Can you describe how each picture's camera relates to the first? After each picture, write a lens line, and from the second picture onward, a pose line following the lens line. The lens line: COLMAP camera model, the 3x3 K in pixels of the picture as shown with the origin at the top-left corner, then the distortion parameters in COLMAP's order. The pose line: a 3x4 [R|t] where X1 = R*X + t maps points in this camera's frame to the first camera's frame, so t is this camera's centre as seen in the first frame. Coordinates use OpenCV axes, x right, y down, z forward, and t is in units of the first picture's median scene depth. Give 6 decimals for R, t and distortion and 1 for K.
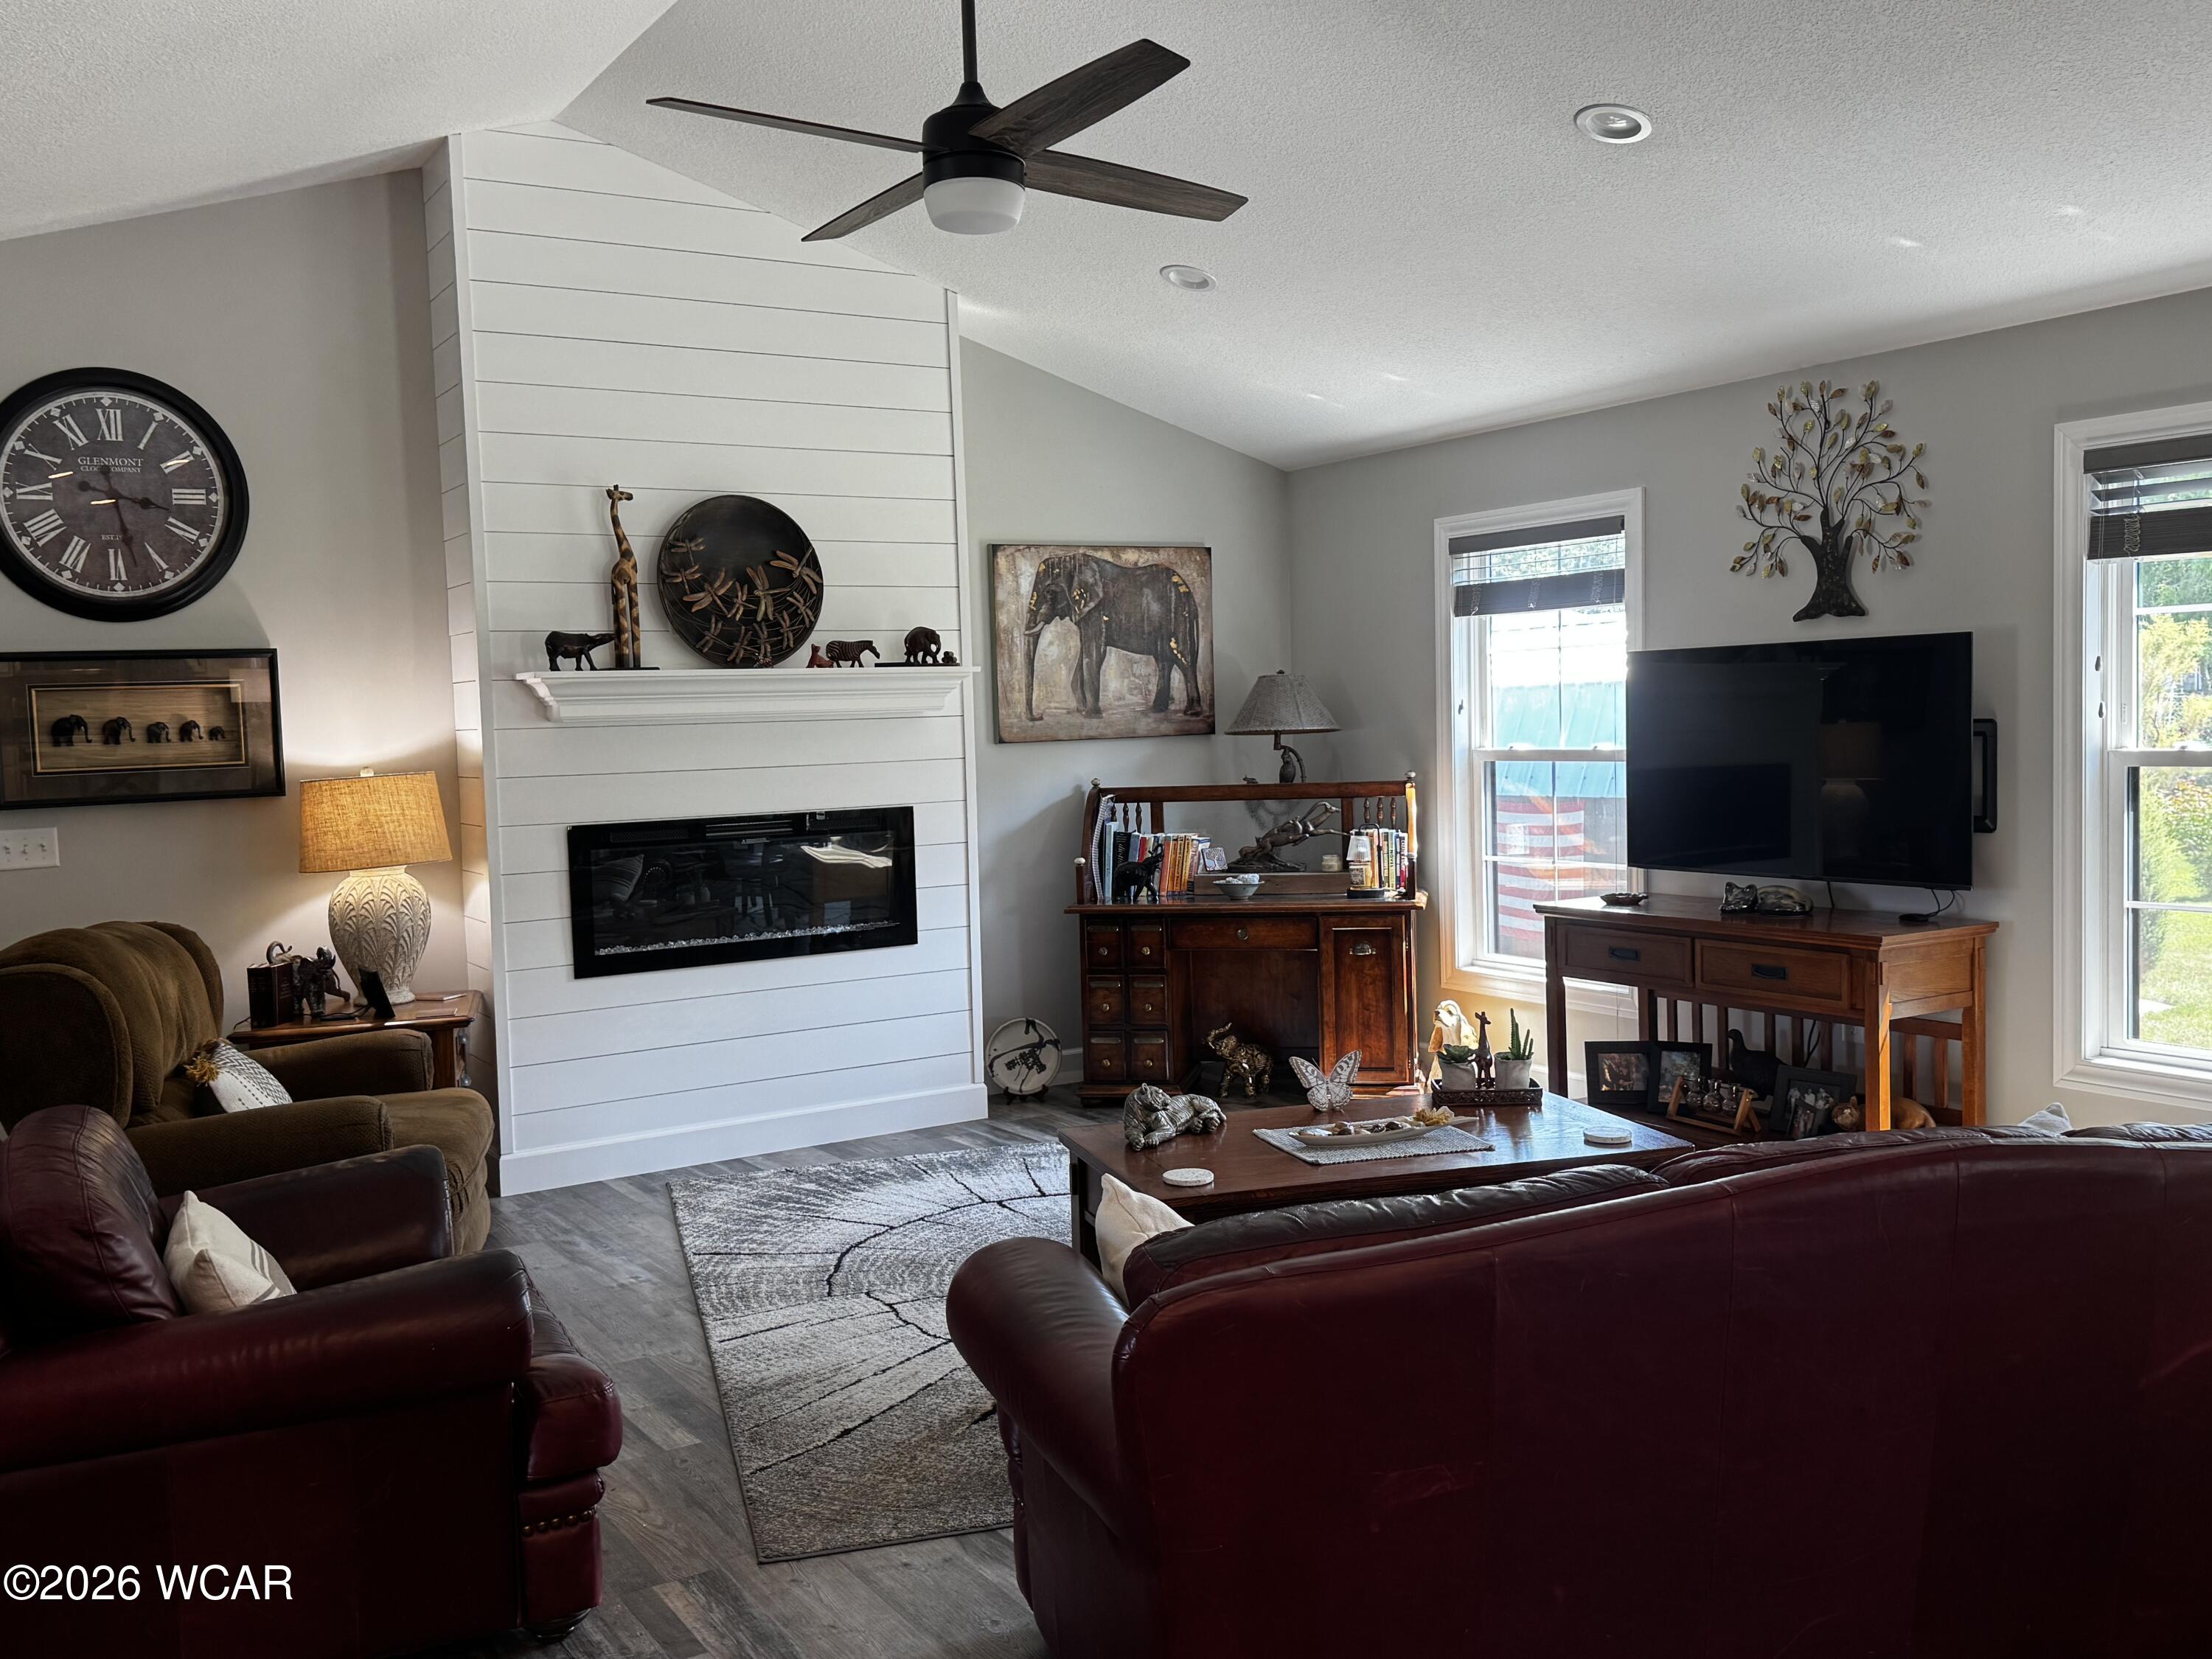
lens RADIAL K [[1969.4, 0, 1111.8], [0, 1969.4, 839.6], [0, 0, 1]] dist [0.171788, -0.329161]
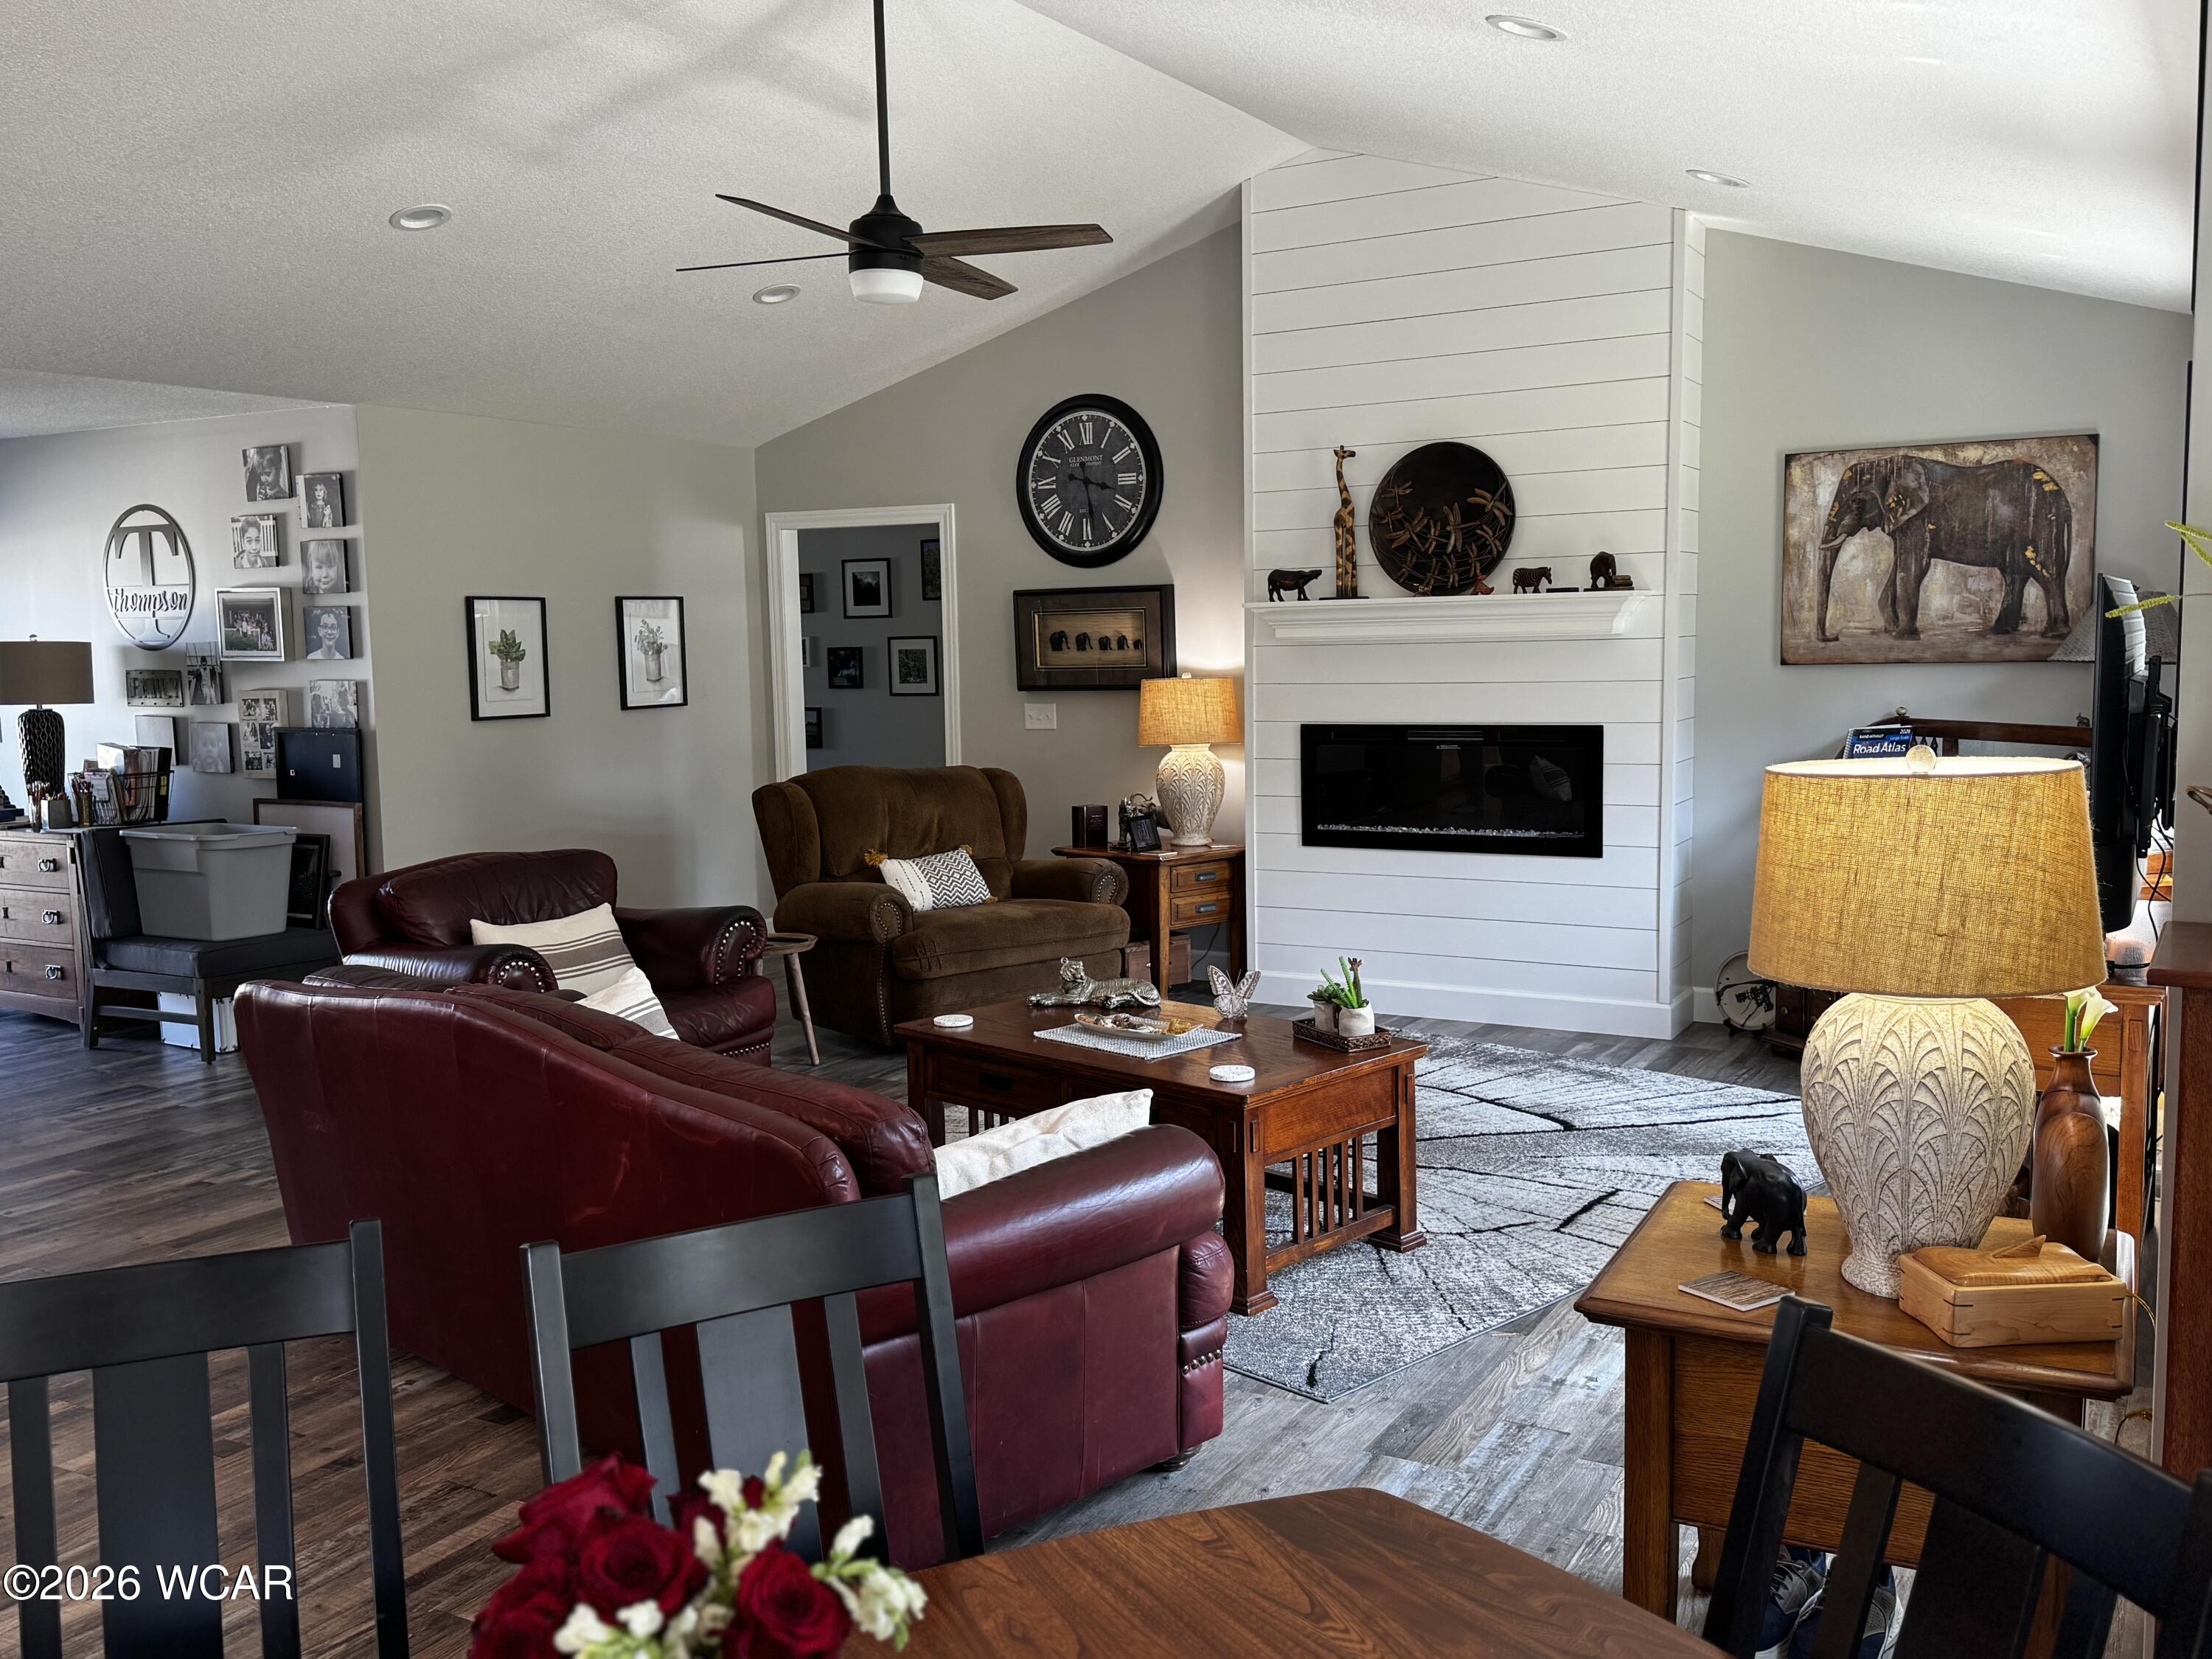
lens RADIAL K [[1969.4, 0, 1111.8], [0, 1969.4, 839.6], [0, 0, 1]] dist [0.171788, -0.329161]
pose [[0.469578, 0.113873, -0.875517, 0.699870], [-0.054526, 0.993495, 0.099973, -0.047613], [0.881206, 0.000794, 0.472732, 0.278267]]
